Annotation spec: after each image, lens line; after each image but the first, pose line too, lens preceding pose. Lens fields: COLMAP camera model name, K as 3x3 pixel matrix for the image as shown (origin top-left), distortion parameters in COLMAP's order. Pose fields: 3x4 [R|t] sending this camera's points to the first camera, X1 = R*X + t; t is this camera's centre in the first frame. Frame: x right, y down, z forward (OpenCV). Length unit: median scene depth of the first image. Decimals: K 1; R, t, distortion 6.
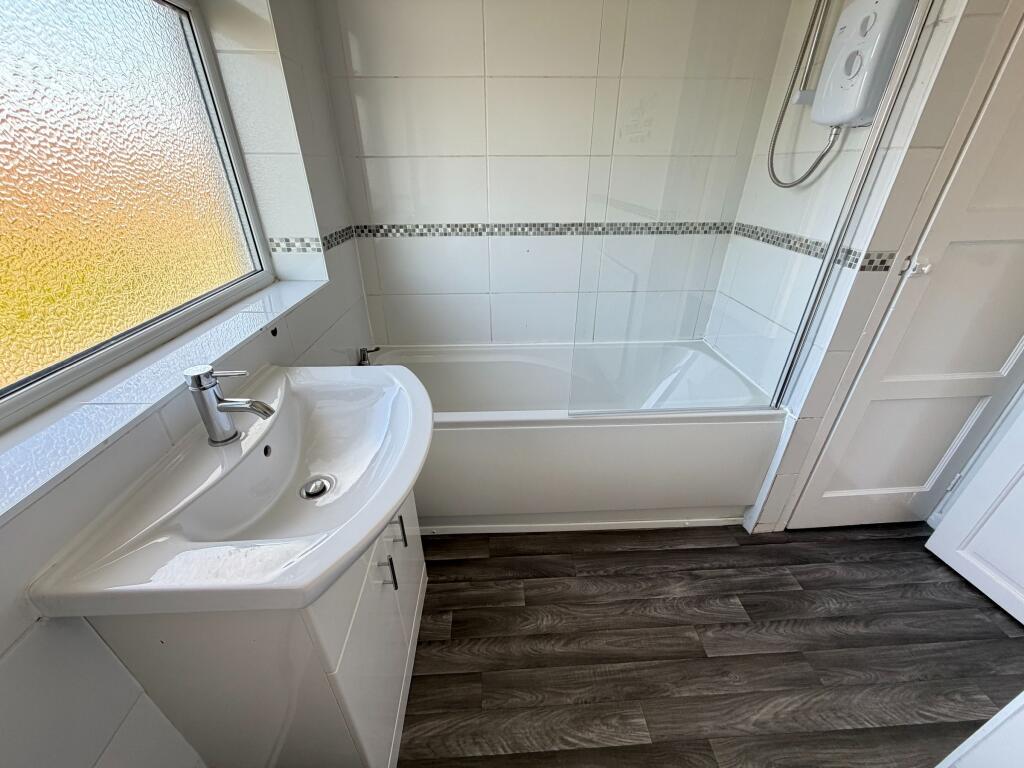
lens RADIAL K [[416.2, 0, 511.9], [0, 416.2, 369.7], [0, 0, 1]] dist [-0.000280, -0.000063]
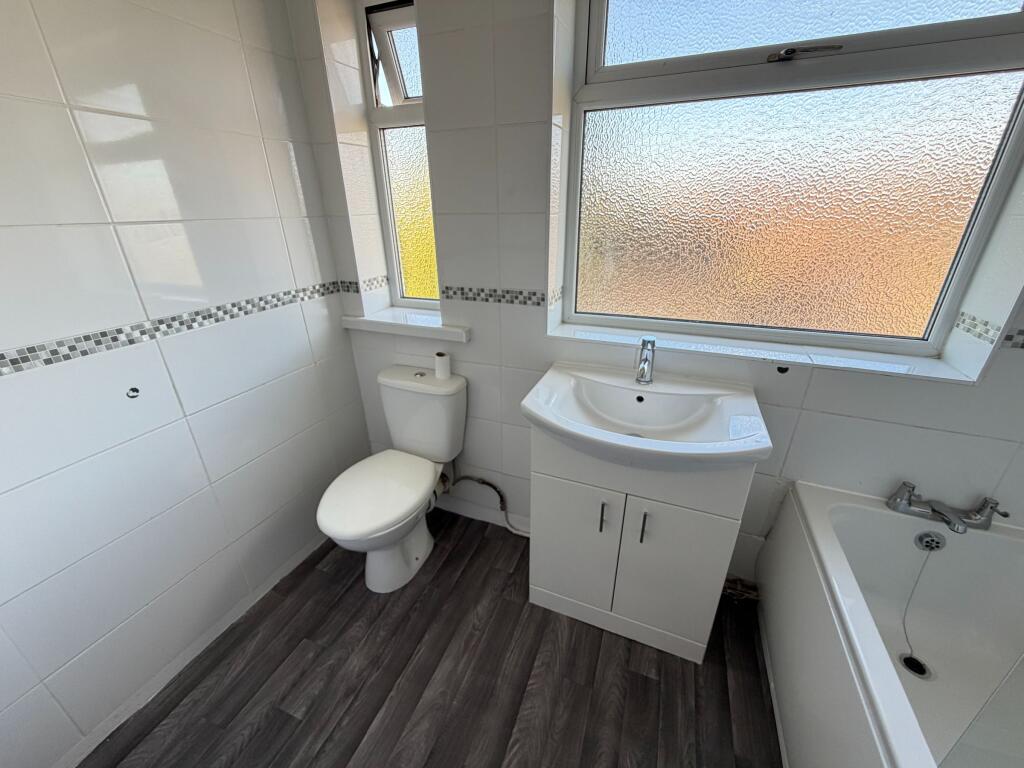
lens RADIAL K [[408.4, 0, 512.0], [0, 408.4, 384.0], [0, 0, 1]] dist [-0.000224, -0.000047]
pose [[-0.413620, 0.364610, -0.834253, 0.605644], [-0.407715, 0.745117, 0.527797, -0.319846], [0.814056, 0.558445, -0.159538, 0.572266]]
